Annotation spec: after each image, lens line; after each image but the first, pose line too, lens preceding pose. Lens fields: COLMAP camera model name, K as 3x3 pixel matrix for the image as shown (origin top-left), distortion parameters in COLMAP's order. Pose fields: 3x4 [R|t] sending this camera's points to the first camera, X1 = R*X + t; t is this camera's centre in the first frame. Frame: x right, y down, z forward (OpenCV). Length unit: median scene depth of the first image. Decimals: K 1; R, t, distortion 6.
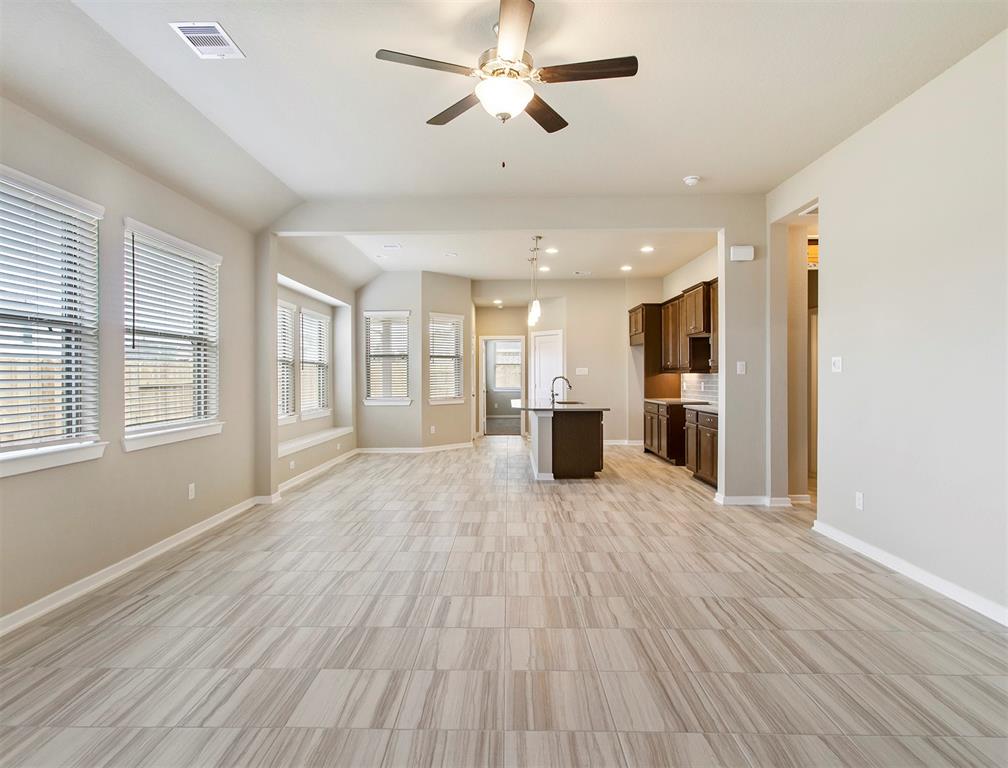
lens RADIAL K [[551.8, 0, 493.3], [0, 551.8, 379.6], [0, 0, 1]] dist [0.000622, 0.001675]
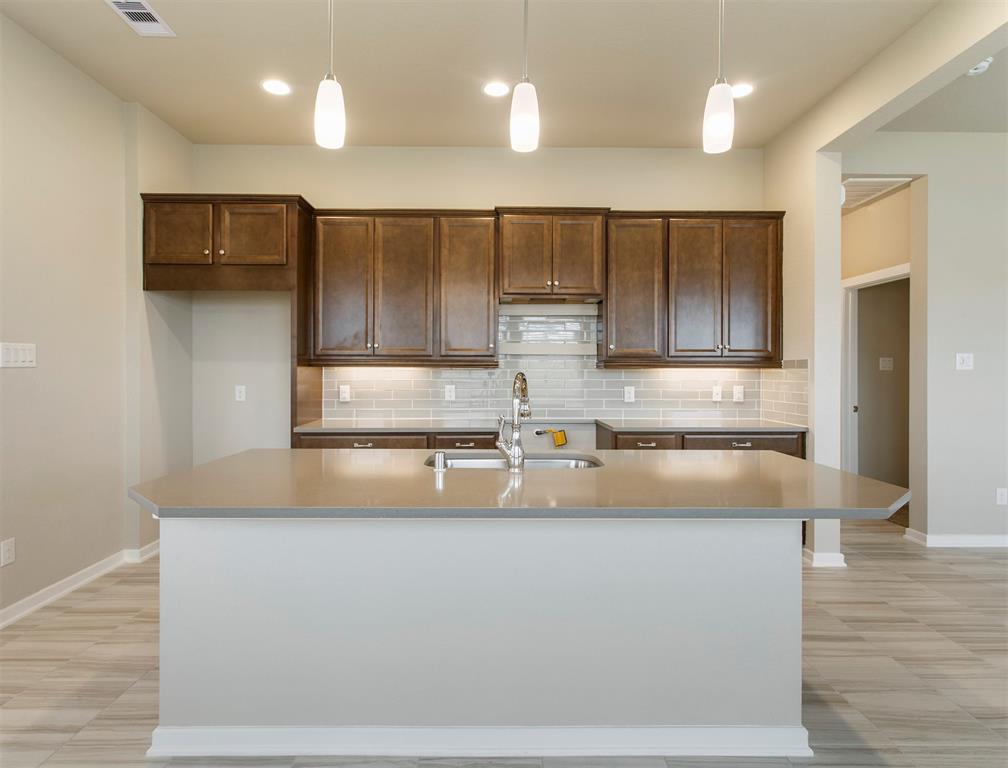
lens RADIAL K [[542.9, 0, 494.9], [0, 542.9, 373.2], [0, 0, 1]] dist [0.000234, 0.002007]
pose [[-0.035164, 0.001424, 0.999381, -0.226027], [0.004220, 0.999990, -0.001276, -0.007666], [-0.999373, 0.004172, -0.035169, 1.442477]]
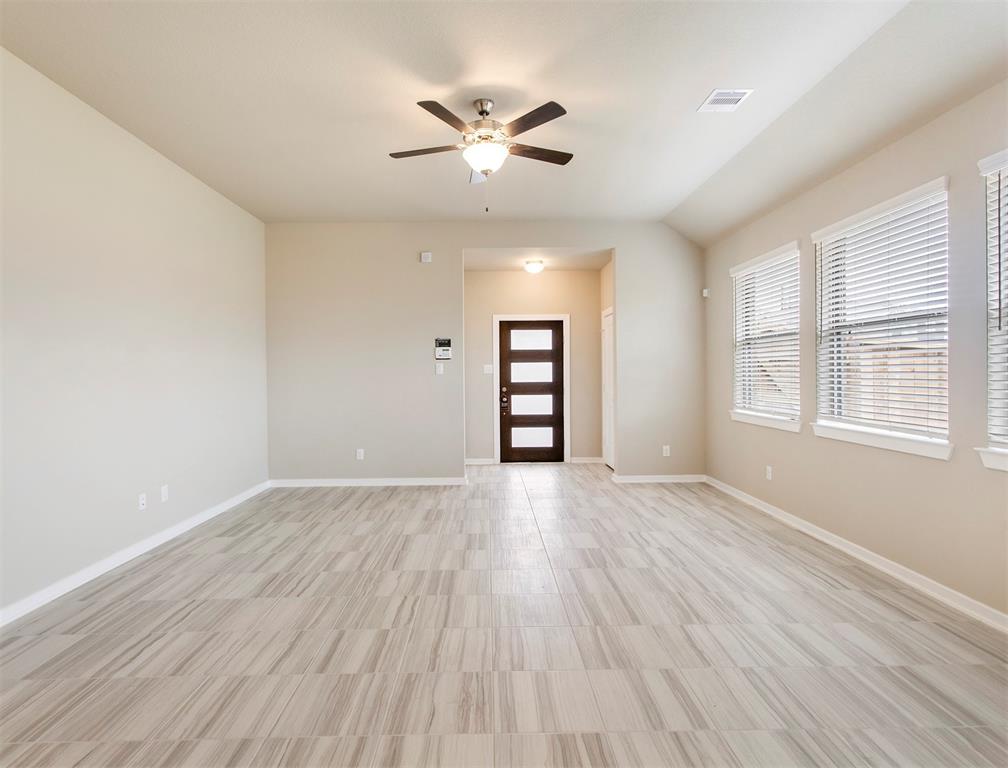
lens RADIAL K [[541.1, 0, 493.6], [0, 541.1, 379.8], [0, 0, 1]] dist [0.000267, 0.001145]
pose [[-0.999180, 0.014727, -0.037721, 0.028934], [0.014024, 0.999724, 0.018832, -0.008972], [0.037988, 0.018288, -0.999111, 1.159110]]
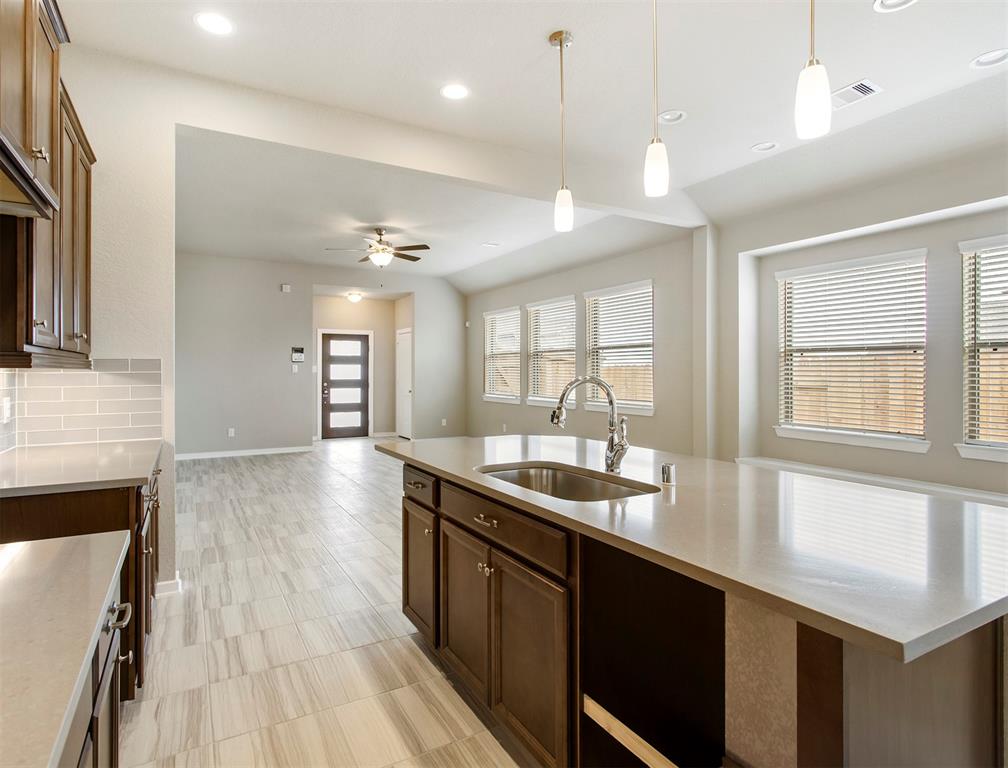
lens RADIAL K [[550.5, 0, 493.1], [0, 550.5, 373.5], [0, 0, 1]] dist [0.000350, 0.002347]
pose [[-0.860078, 0.005402, -0.510133, 0.426863], [0.000189, 0.999947, 0.010271, -0.014972], [0.510162, 0.008737, -0.860034, 1.707657]]
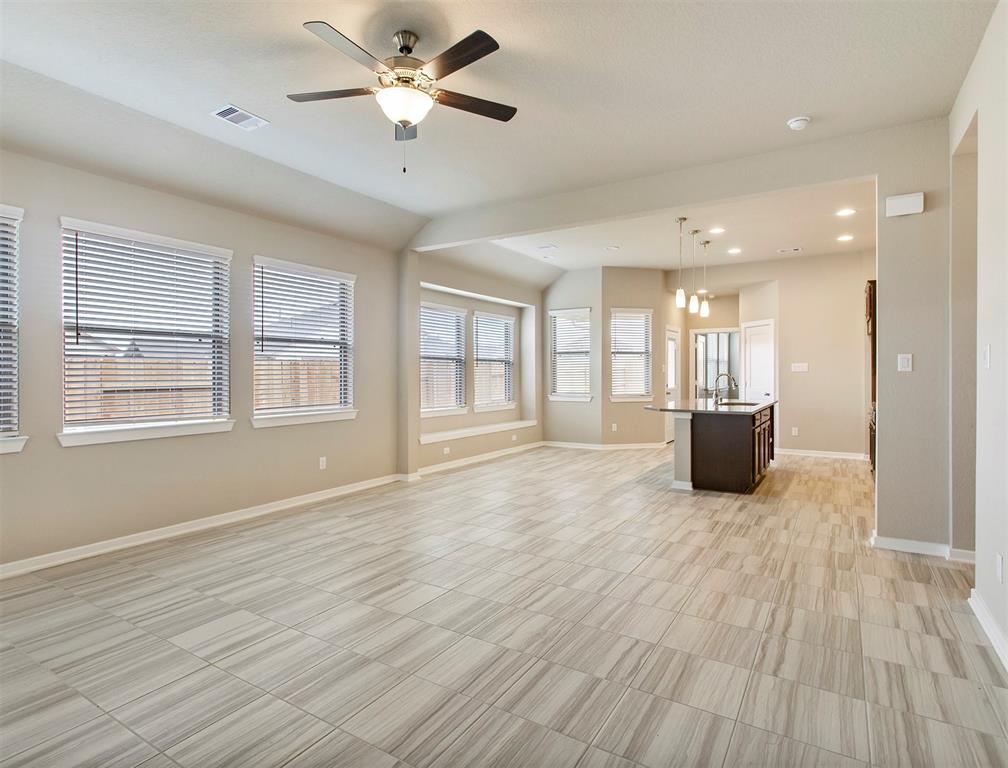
lens RADIAL K [[542.9, 0, 494.9], [0, 542.9, 373.2], [0, 0, 1]] dist [0.000234, 0.002007]
pose [[0.856255, 0.002554, -0.516547, 0.356322], [-0.004920, 0.999983, -0.003211, -0.002116], [0.516530, 0.005291, 0.856253, 0.108997]]
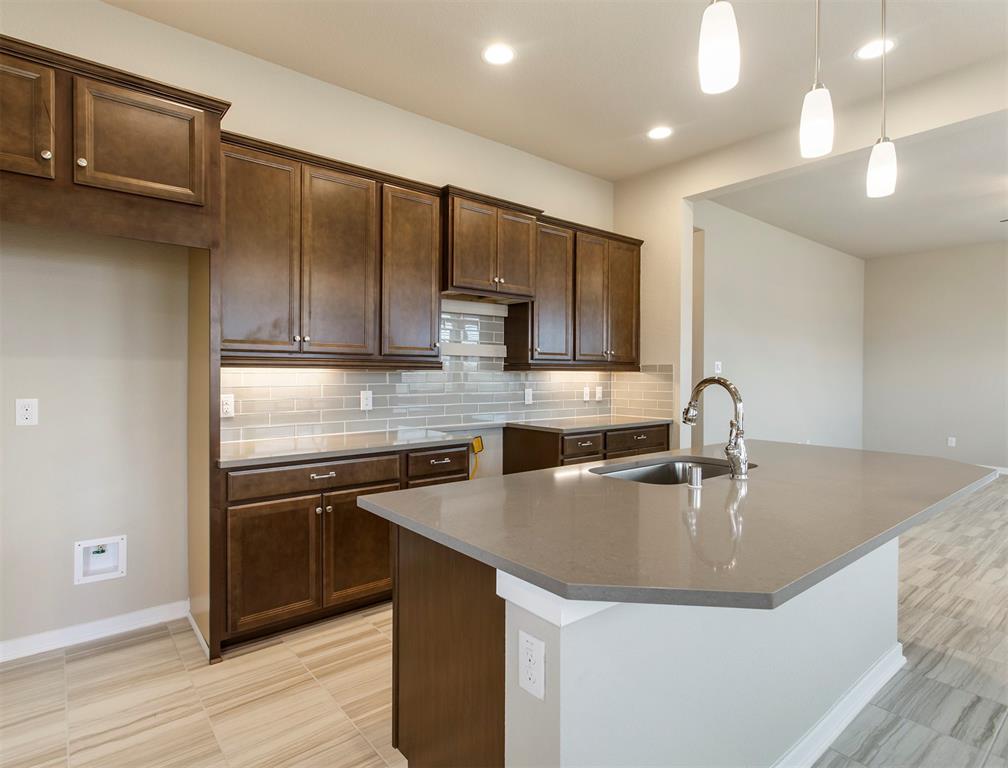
lens RADIAL K [[542.8, 0, 493.9], [0, 542.8, 378.1], [0, 0, 1]] dist [-0.000277, 0.002406]
pose [[-0.649651, -0.004088, 0.760221, -0.021725], [0.003908, 0.999954, 0.008718, -0.011576], [-0.760222, 0.008635, -0.649606, 1.779227]]
